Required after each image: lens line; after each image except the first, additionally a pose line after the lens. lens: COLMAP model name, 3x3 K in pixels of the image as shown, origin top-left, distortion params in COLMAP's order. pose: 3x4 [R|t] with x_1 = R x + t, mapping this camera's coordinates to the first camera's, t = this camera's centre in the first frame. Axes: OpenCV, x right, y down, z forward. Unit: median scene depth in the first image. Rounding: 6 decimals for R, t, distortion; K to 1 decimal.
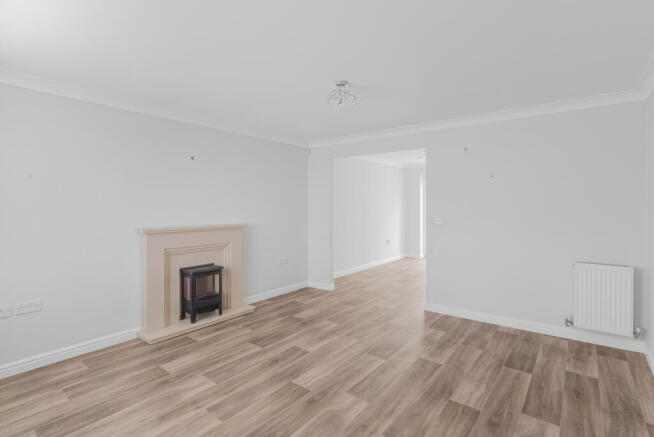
lens RADIAL K [[323.9, 0, 328.6], [0, 323.9, 214.9], [0, 0, 1]] dist [-0.003600, -0.000484]
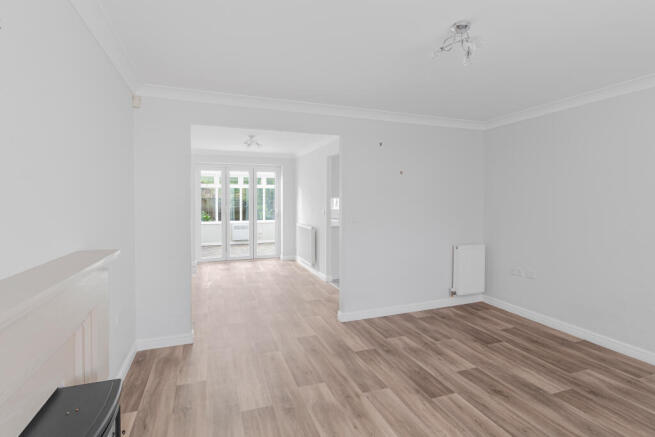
lens RADIAL K [[324.4, 0, 327.9], [0, 324.4, 216.5], [0, 0, 1]] dist [-0.003600, -0.000484]
pose [[0.524817, -0.048202, 0.849849, -0.633762], [0.021023, 0.998825, 0.043669, -0.041577], [-0.850955, -0.005051, 0.525214, 0.794148]]
